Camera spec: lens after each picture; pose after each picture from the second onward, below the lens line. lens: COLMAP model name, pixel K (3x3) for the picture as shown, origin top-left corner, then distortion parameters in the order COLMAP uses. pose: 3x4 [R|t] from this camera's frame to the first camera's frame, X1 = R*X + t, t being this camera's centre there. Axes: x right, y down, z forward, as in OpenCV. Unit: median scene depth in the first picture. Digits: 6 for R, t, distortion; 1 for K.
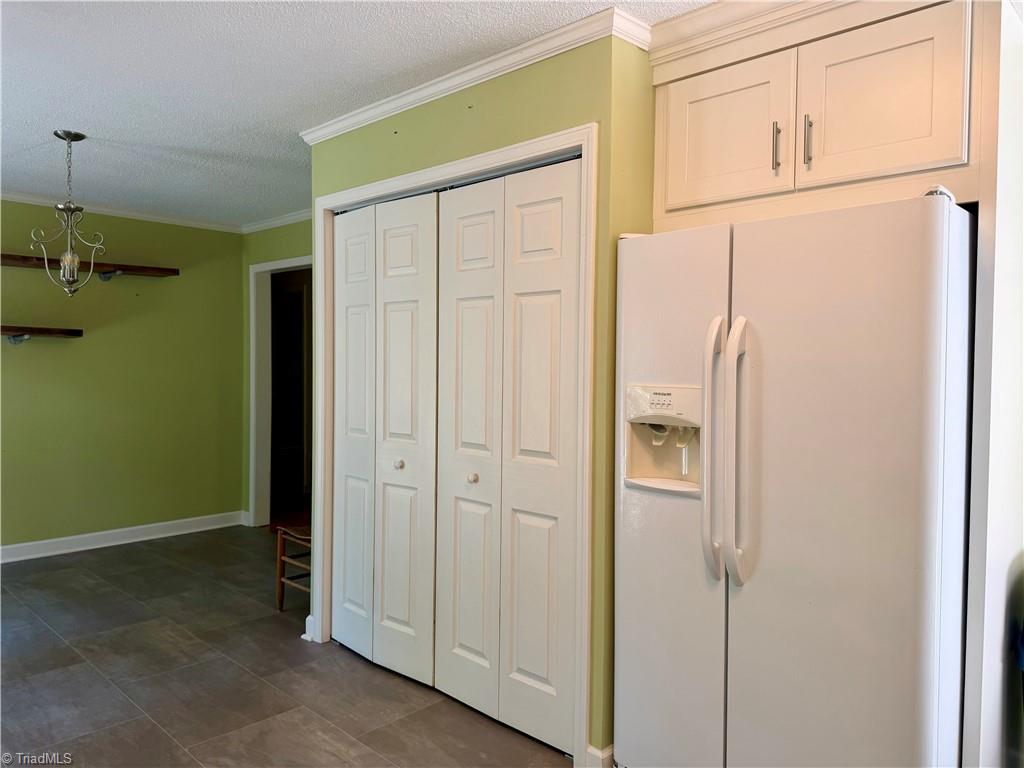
lens RADIAL K [[719.9, 0, 505.6], [0, 719.9, 383.3], [0, 0, 1]] dist [0.053773, -0.055711]
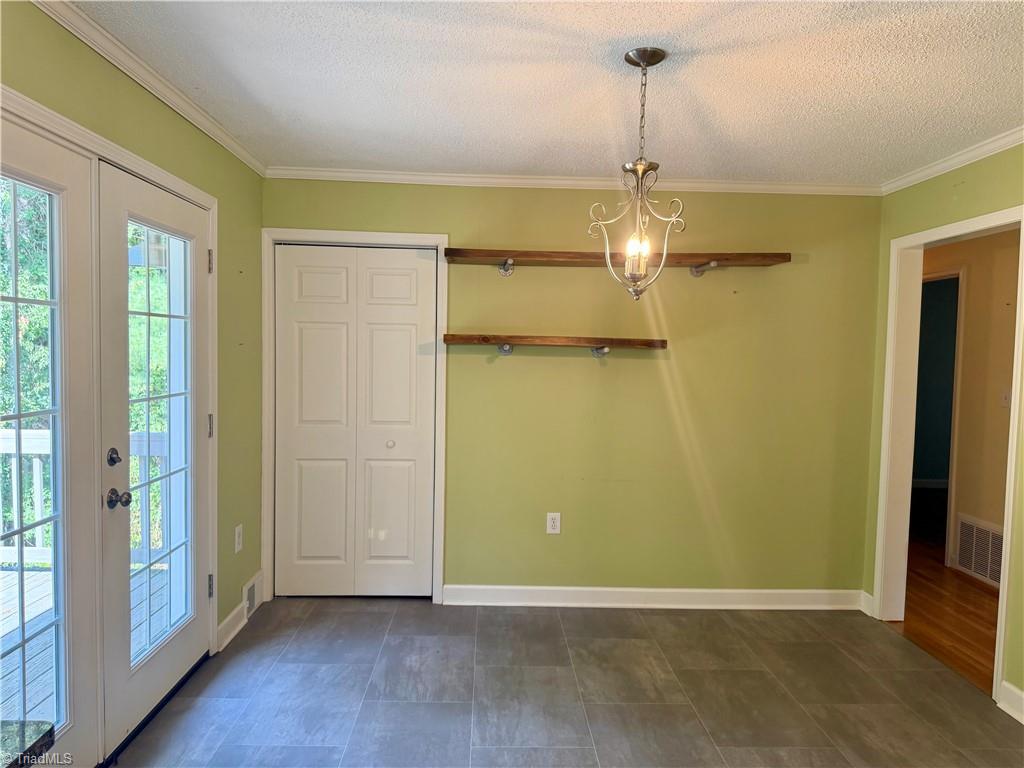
lens RADIAL K [[719.9, 0, 510.1], [0, 719.9, 388.5], [0, 0, 1]] dist [0.053773, -0.055711]
pose [[0.712389, 0.043655, -0.700425, -0.150811], [-0.032993, 0.999043, 0.028710, -0.037786], [0.701008, 0.002656, 0.713148, 0.320606]]
